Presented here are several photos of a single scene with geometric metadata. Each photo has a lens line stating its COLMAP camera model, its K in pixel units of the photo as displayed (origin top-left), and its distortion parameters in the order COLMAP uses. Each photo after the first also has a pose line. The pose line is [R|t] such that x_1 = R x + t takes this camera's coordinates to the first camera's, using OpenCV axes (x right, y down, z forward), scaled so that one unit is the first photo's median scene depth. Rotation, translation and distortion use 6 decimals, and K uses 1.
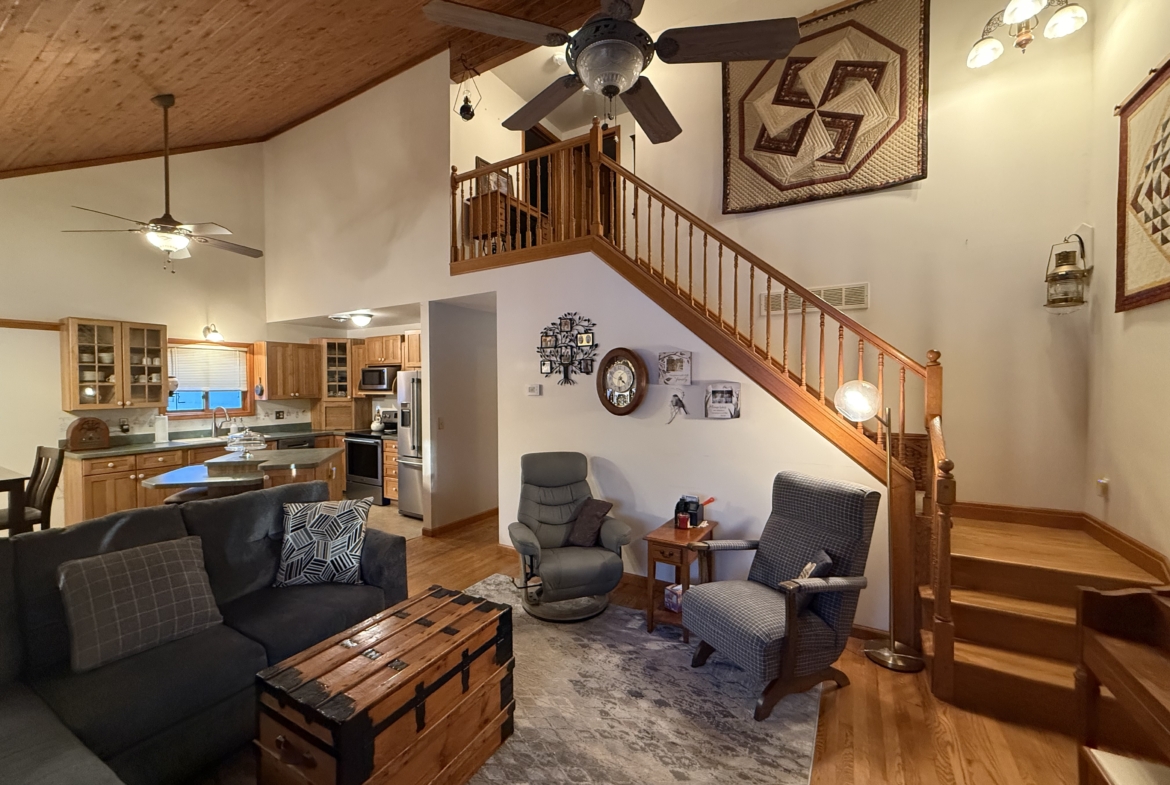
lens RADIAL K [[461.2, 0, 585.0], [0, 461.2, 392.5], [0, 0, 1]] dist [-0.006949, 0.000555]
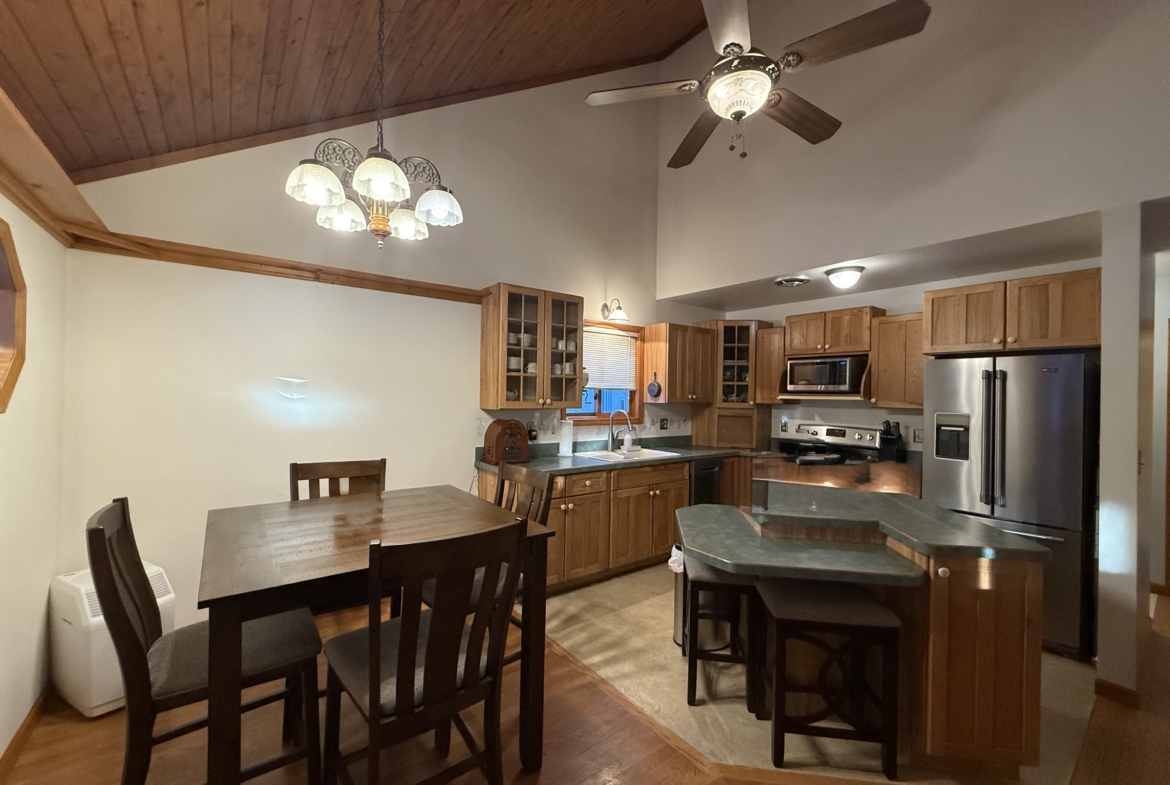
lens RADIAL K [[461.2, 0, 585.0], [0, 461.2, 392.5], [0, 0, 1]] dist [-0.006949, 0.000555]
pose [[0.921942, 0.019944, -0.386815, -0.568901], [-0.029045, 0.999421, -0.017697, 0.017273], [0.386238, 0.027550, 0.921988, 0.297350]]
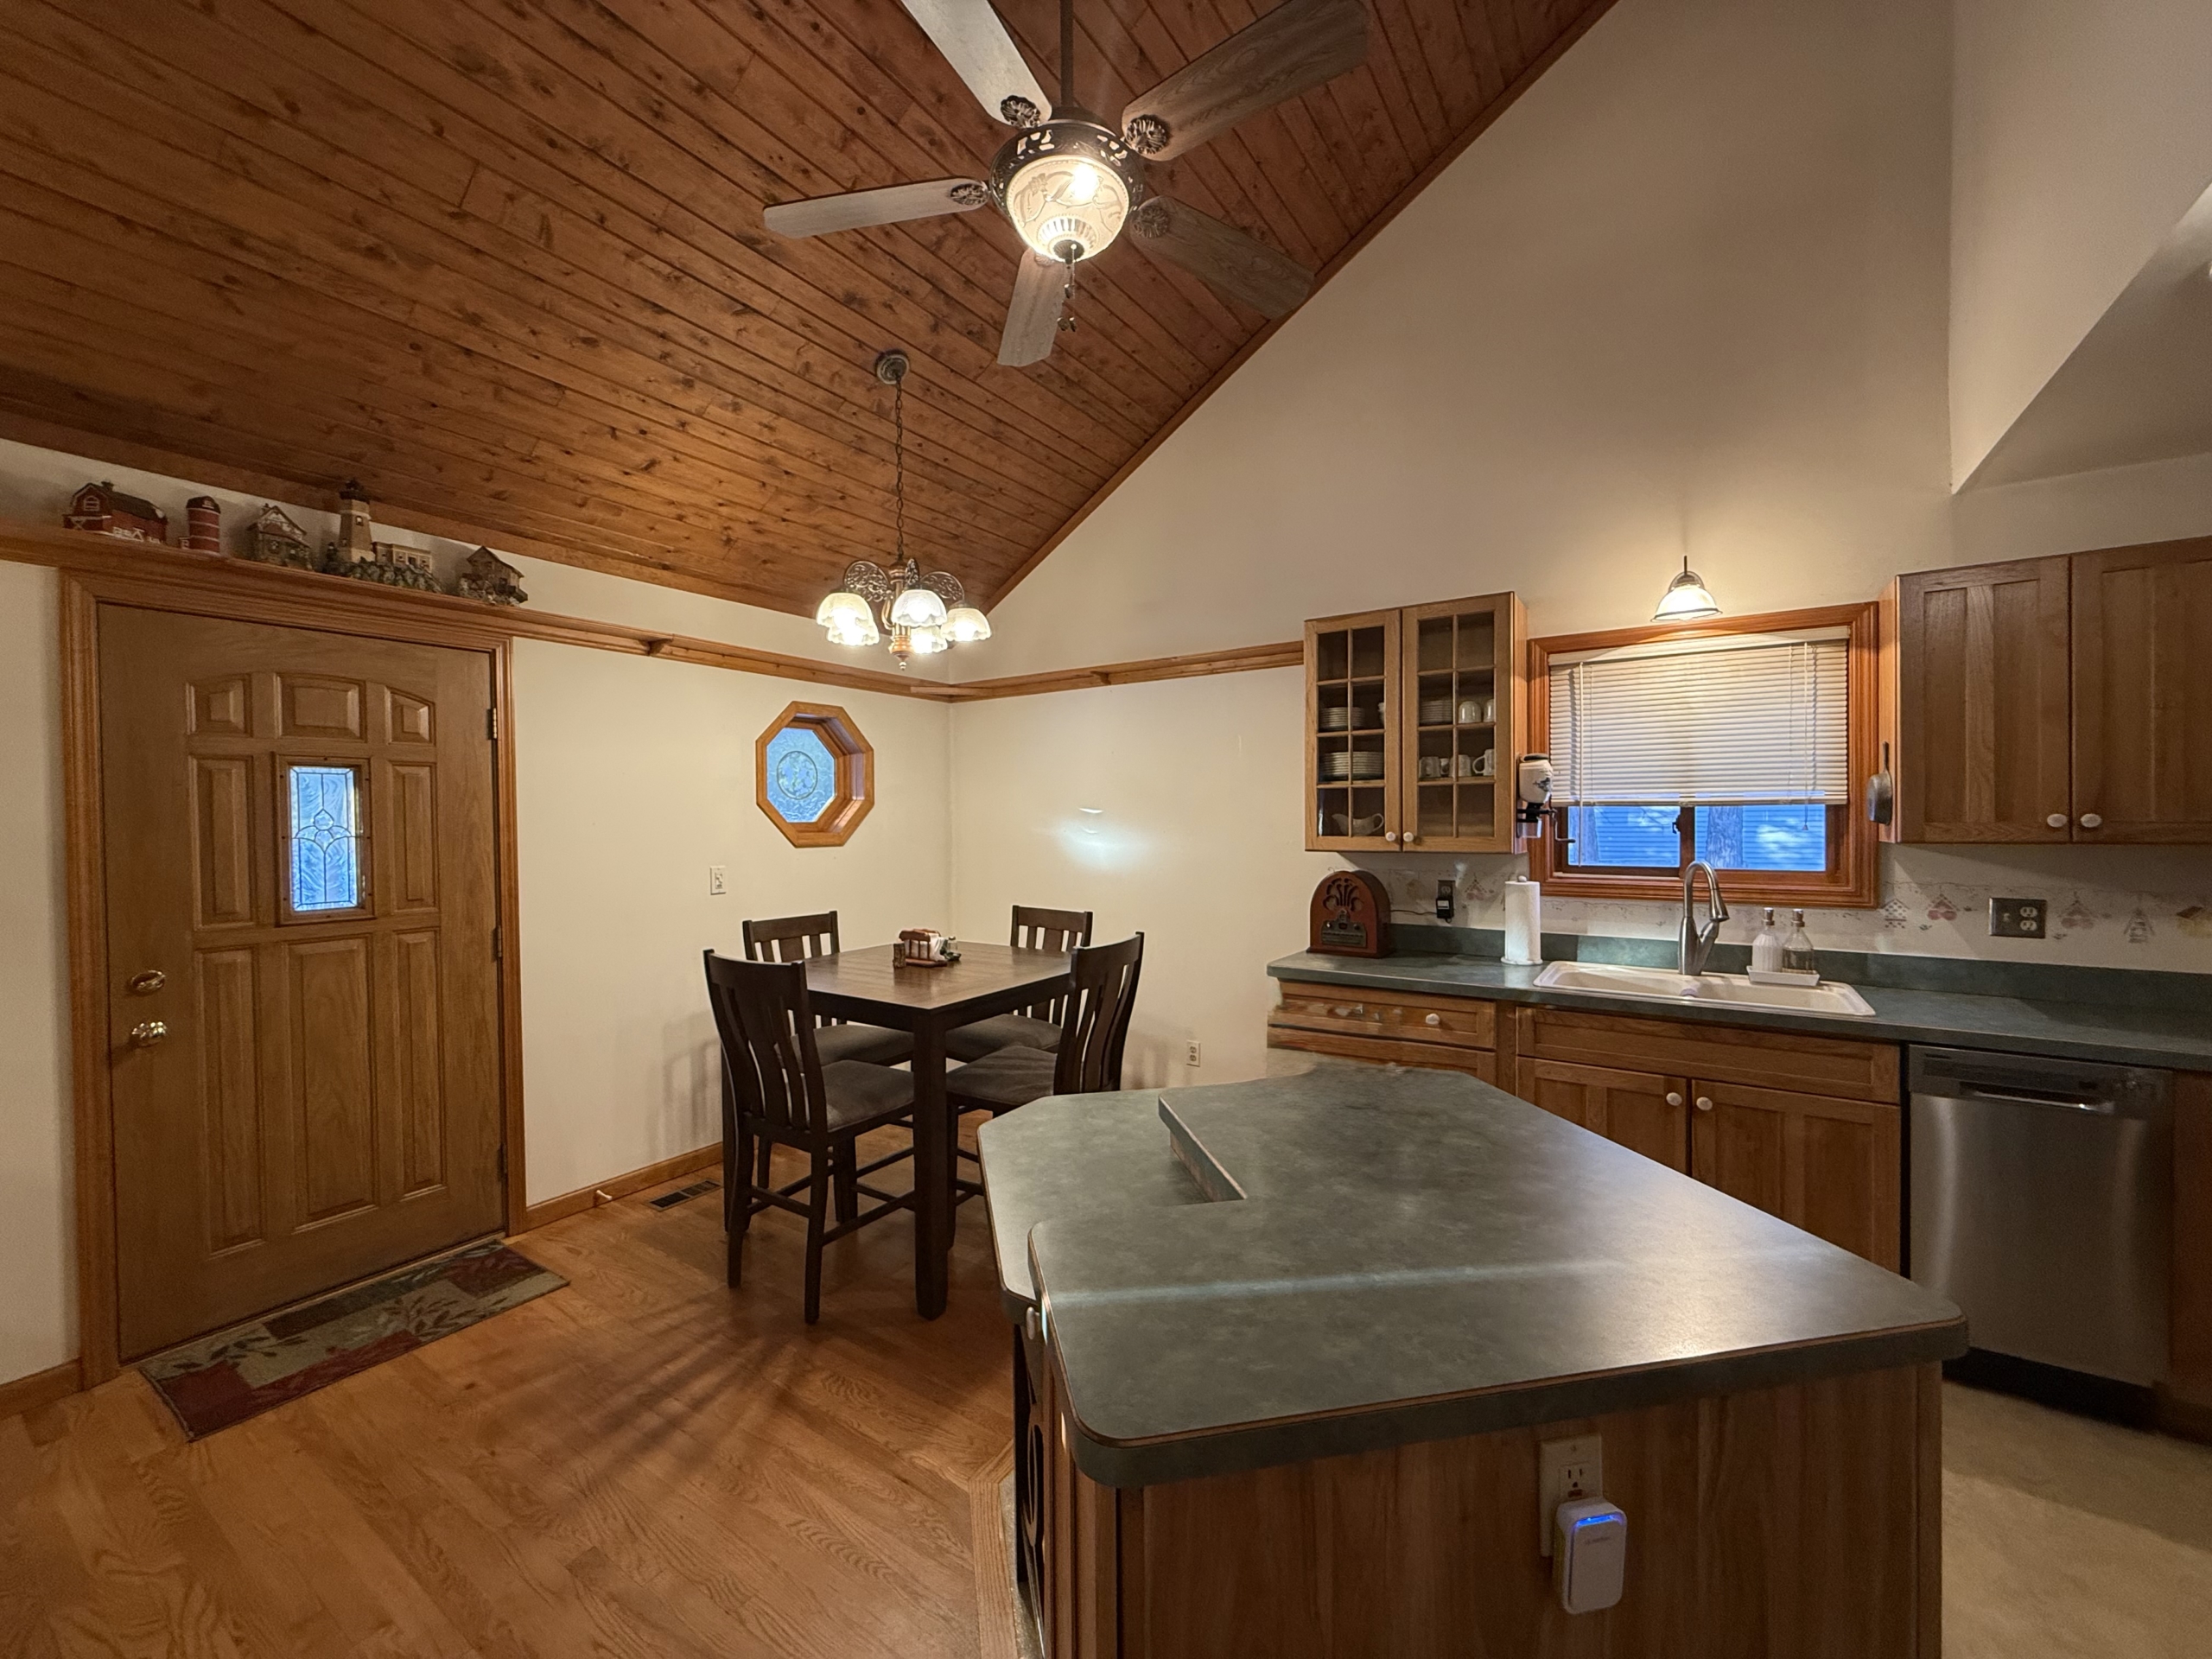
lens RADIAL K [[875.7, 0, 1106.0], [0, 875.7, 829.5], [0, 0, 1]] dist [0.007249, -0.000043]
pose [[-0.067819, 0.017501, -0.997544, -0.267444], [-0.010199, 0.999782, 0.018234, 0.006303], [0.997646, 0.011411, -0.067626, 0.701859]]
